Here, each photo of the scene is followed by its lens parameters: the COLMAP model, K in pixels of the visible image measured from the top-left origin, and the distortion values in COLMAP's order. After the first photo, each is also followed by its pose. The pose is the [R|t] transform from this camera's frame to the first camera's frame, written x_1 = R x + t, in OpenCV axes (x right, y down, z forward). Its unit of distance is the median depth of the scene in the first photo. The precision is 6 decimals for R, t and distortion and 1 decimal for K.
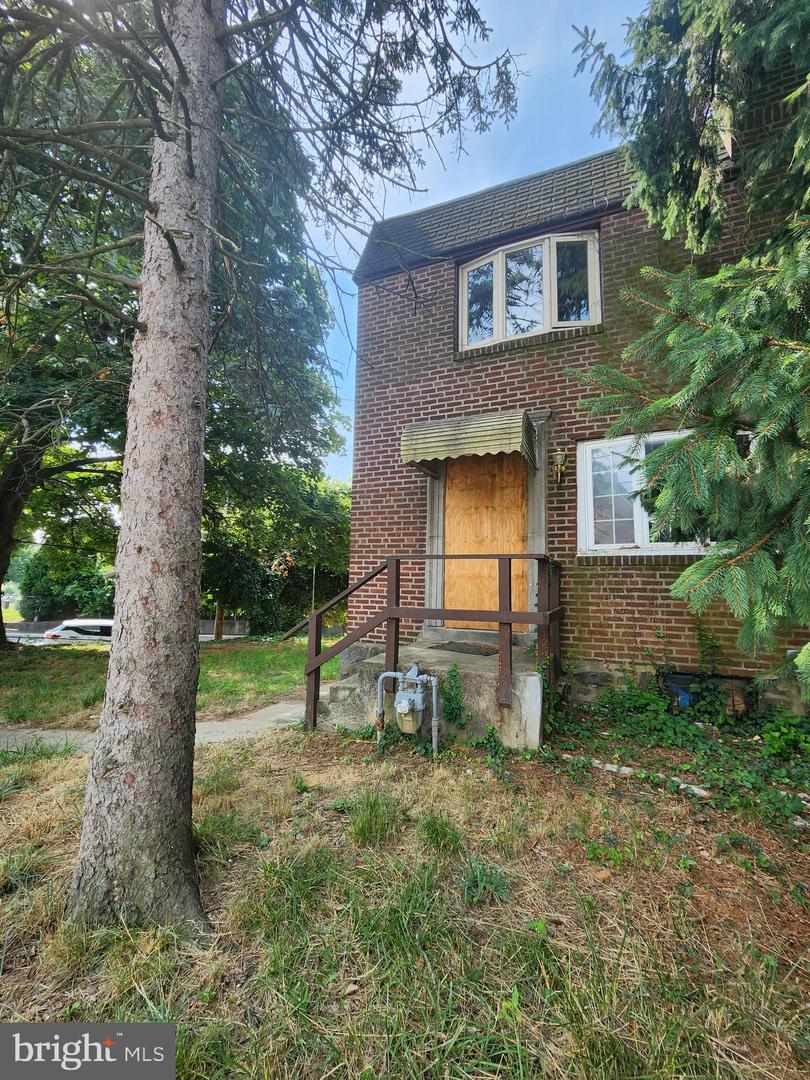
lens RADIAL K [[442.8, 0, 413.6], [0, 442.8, 536.7], [0, 0, 1]] dist [0.003496, -0.001693]
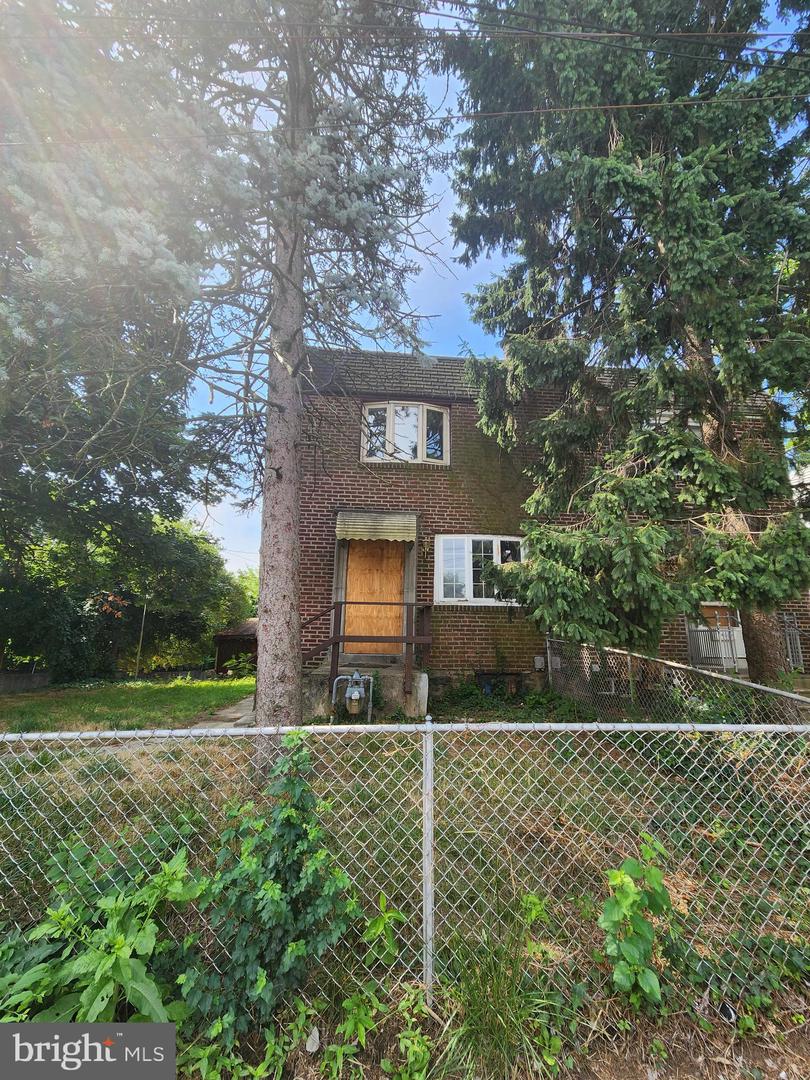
lens RADIAL K [[442.8, 0, 415.8], [0, 442.8, 542.4], [0, 0, 1]] dist [0.003496, -0.001693]
pose [[0.890974, 0.087957, 0.445454, -0.474859], [-0.048048, 0.993814, -0.100130, -0.019714], [-0.451506, 0.067810, 0.889688, -0.468478]]
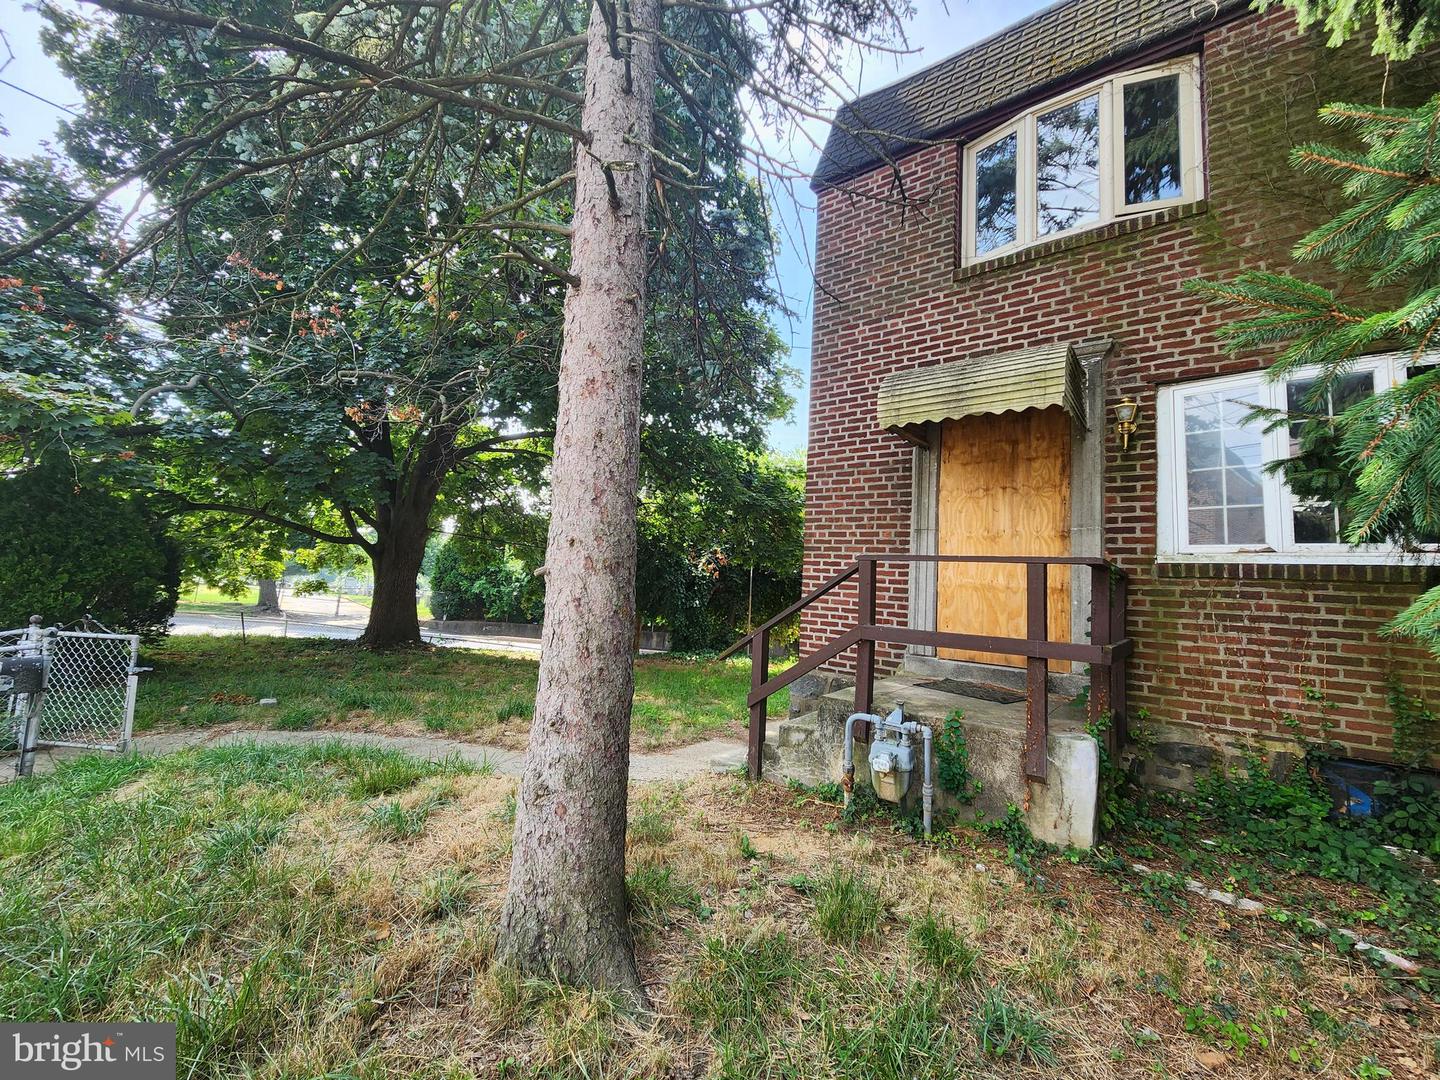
lens RADIAL K [[590.4, 0, 717.6], [0, 590.4, 528.0], [0, 0, 1]] dist [0.003496, -0.001693]
pose [[0.963216, 0.008630, -0.268589, -0.020712], [-0.008906, 0.999960, 0.000191, -0.000919], [0.268580, 0.002208, 0.963255, -0.008887]]
